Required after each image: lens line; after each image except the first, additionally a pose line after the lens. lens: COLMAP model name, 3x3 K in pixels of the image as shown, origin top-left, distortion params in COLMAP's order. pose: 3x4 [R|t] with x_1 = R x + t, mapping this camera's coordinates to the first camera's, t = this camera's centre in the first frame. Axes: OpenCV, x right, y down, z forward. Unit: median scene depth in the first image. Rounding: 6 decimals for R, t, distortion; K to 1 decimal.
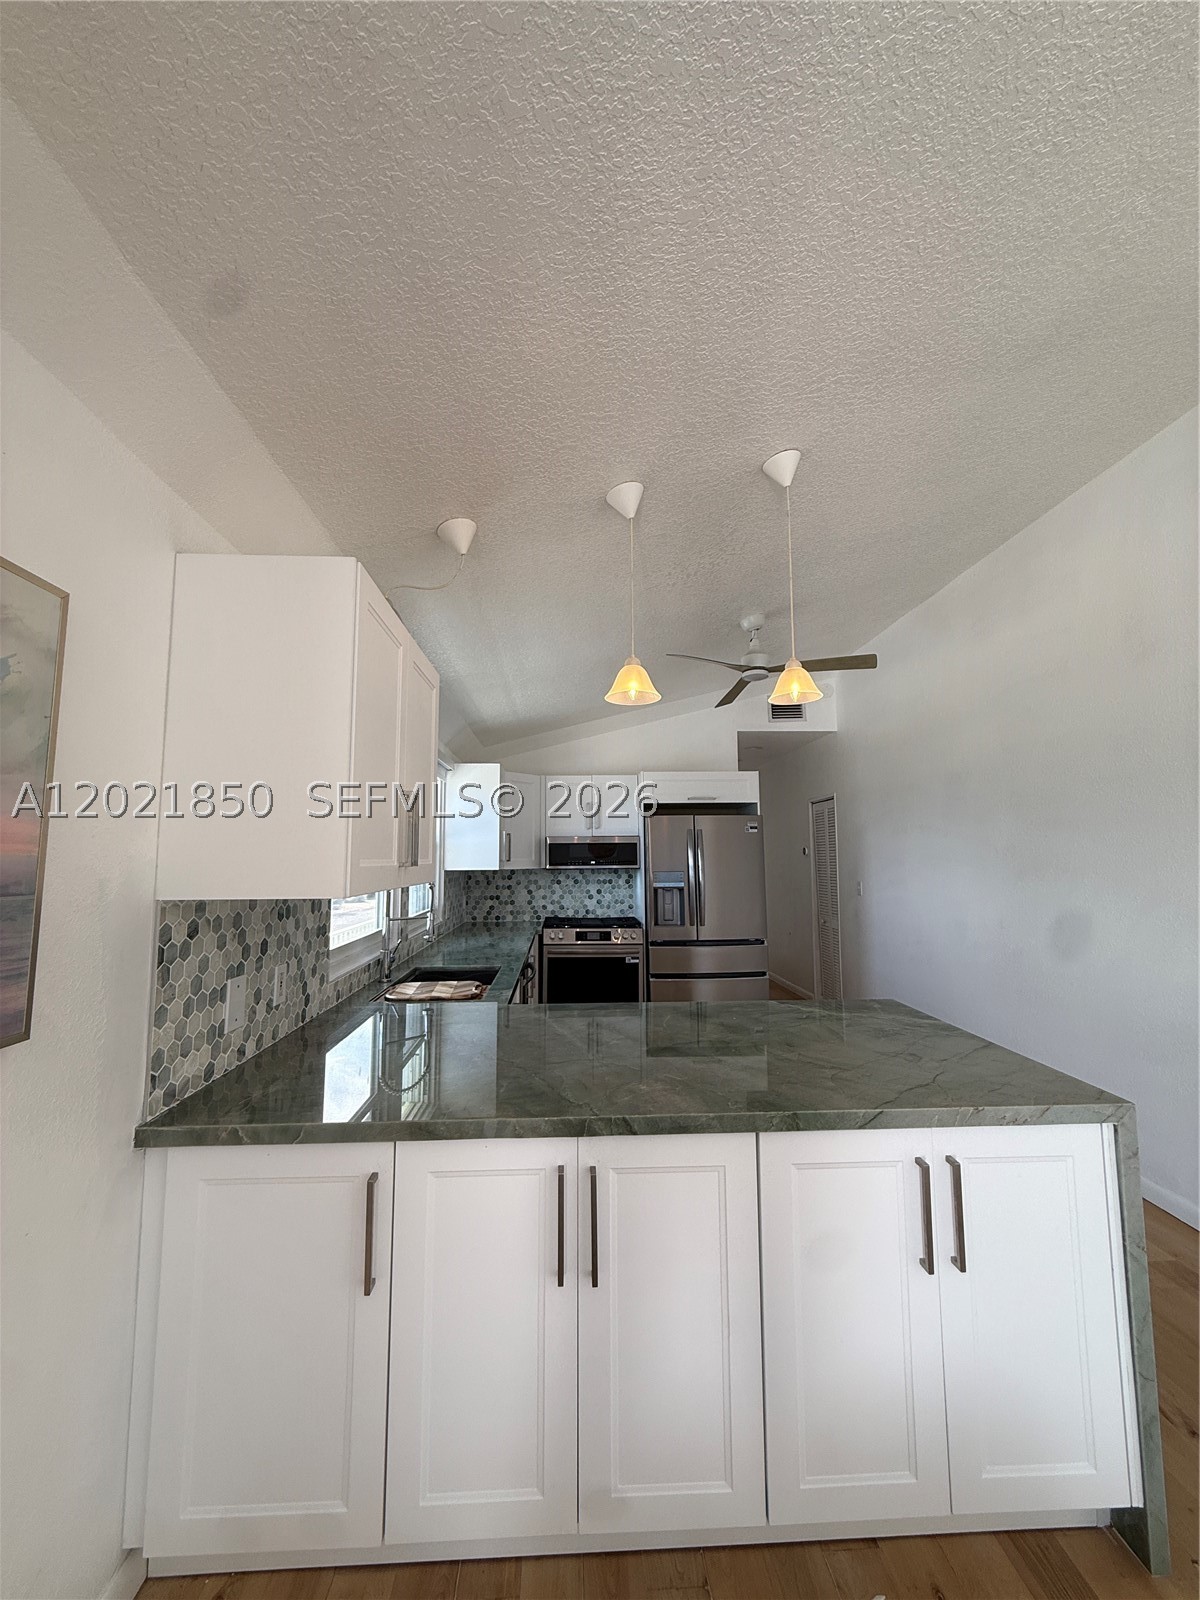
lens RADIAL K [[645.5, 0, 596.6], [0, 645.5, 790.2], [0, 0, 1]] dist [-0.000535, -0.000152]
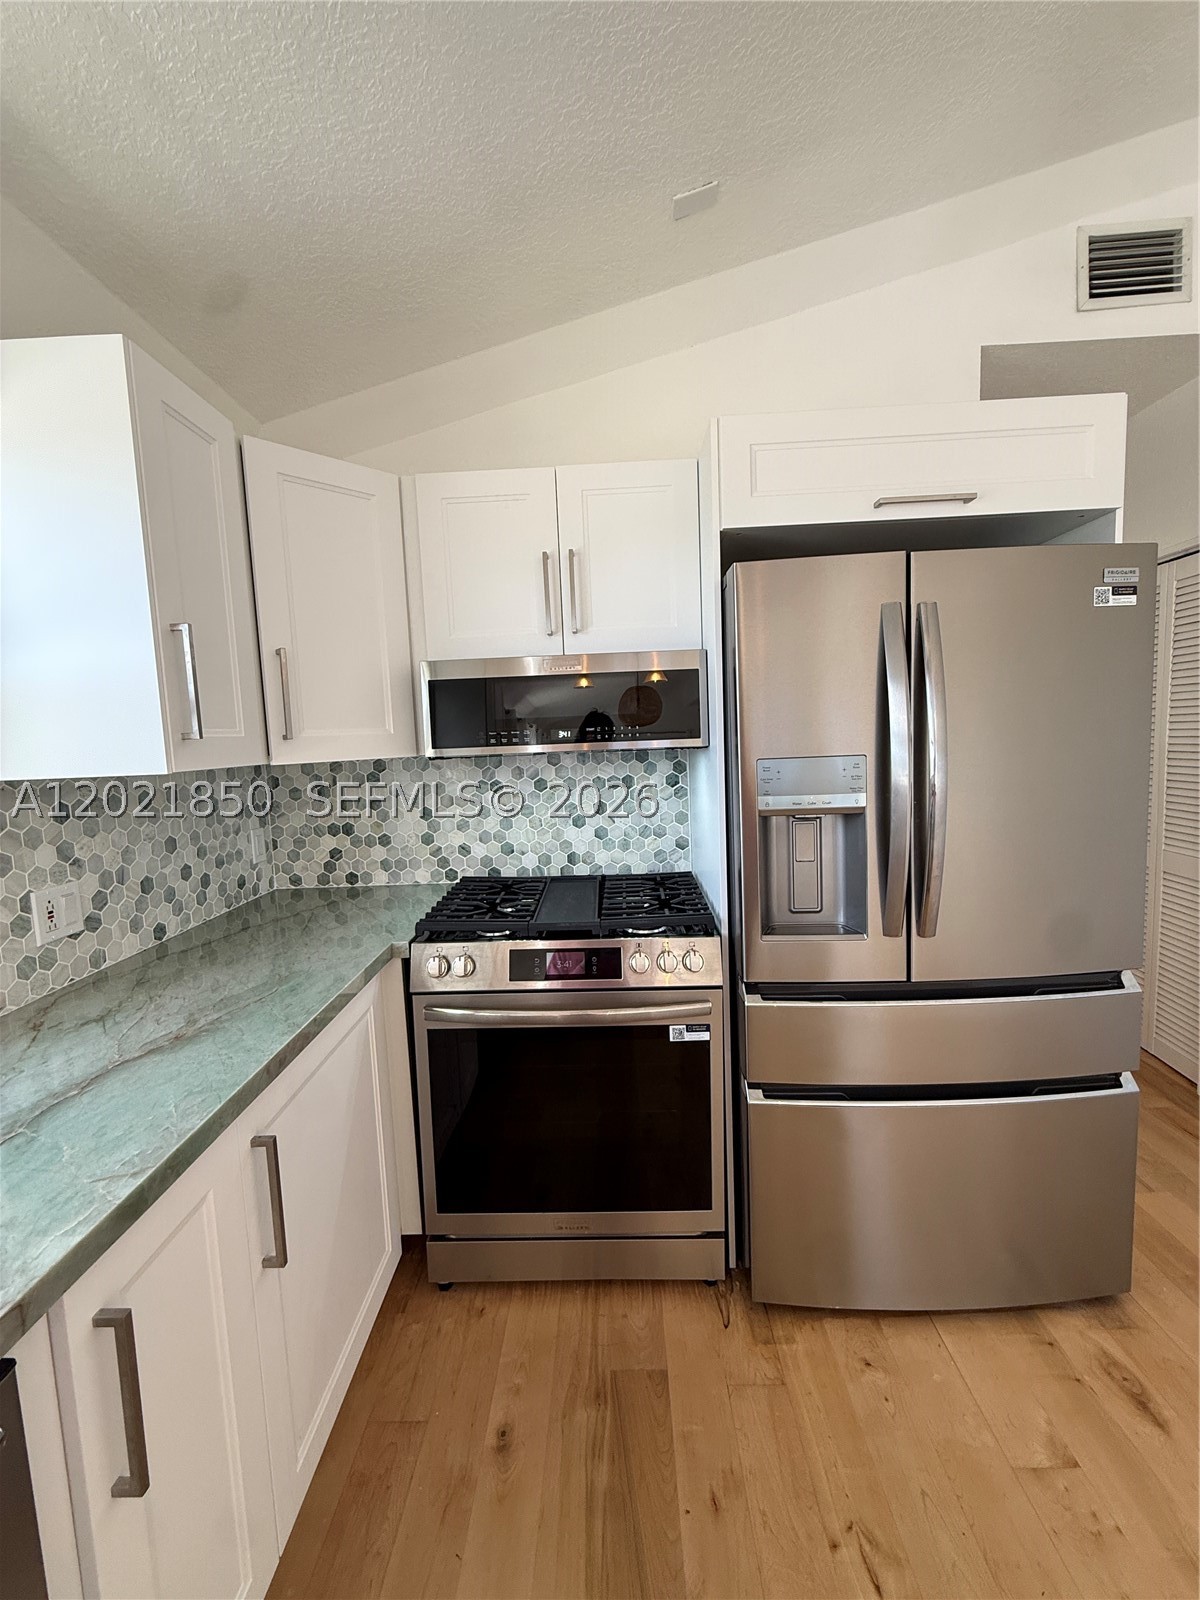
lens RADIAL K [[645.5, 0, 596.6], [0, 645.5, 790.2], [0, 0, 1]] dist [-0.000535, -0.000152]
pose [[0.996477, -0.025888, -0.079771, 0.033652], [0.041019, 0.980076, 0.194342, 0.071046], [0.073151, -0.196930, 0.977685, 0.625017]]
